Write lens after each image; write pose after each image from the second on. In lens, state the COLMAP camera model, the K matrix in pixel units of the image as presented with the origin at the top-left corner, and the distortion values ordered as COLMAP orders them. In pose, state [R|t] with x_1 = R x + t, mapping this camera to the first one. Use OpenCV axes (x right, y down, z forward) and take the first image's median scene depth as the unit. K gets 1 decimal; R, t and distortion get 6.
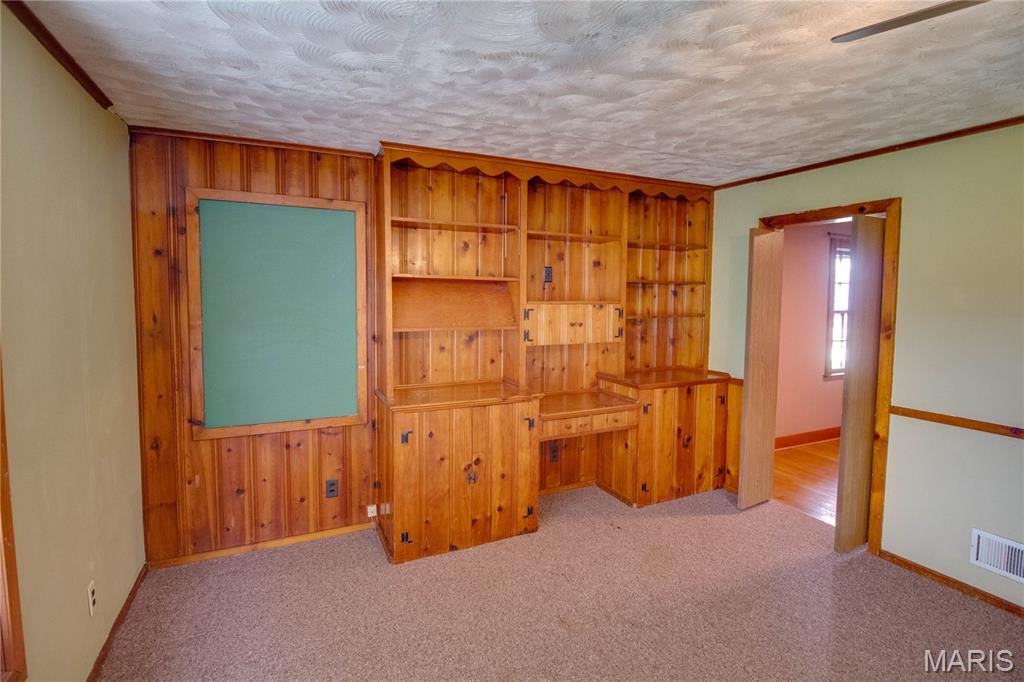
lens RADIAL K [[481.2, 0, 522.6], [0, 481.2, 326.5], [0, 0, 1]] dist [-0.000148, -0.014519]
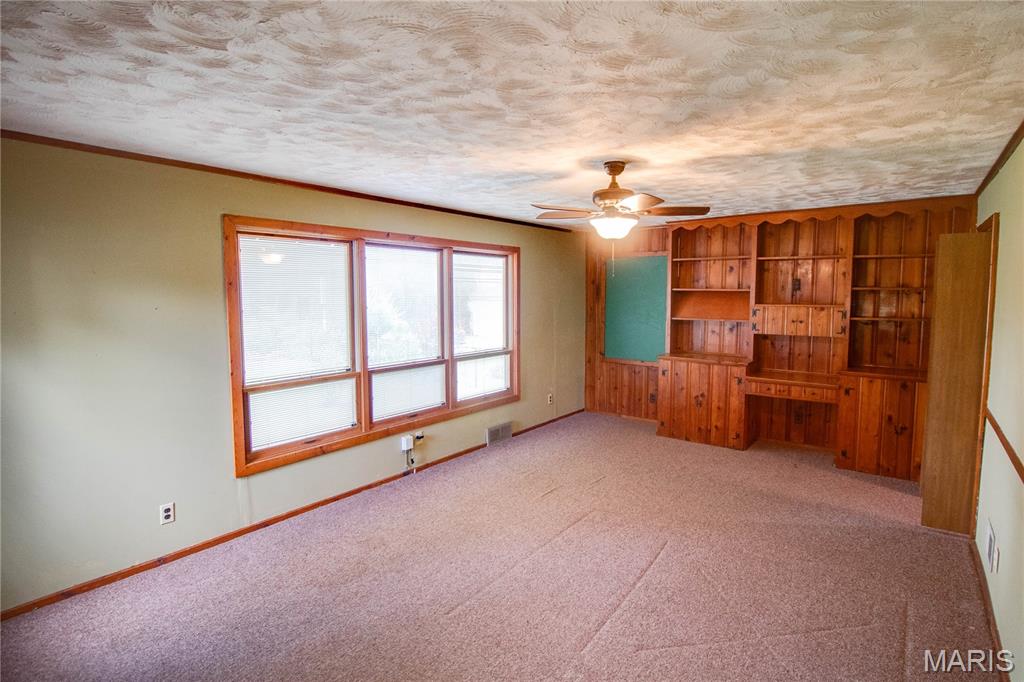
lens RADIAL K [[487.6, 0, 544.3], [0, 487.6, 327.4], [0, 0, 1]] dist [-0.040584, 0.000280]
pose [[0.474949, 0.056108, -0.878223, 1.108671], [-0.048931, 0.998105, 0.037305, -0.003521], [0.878652, 0.025254, 0.476794, -0.337815]]
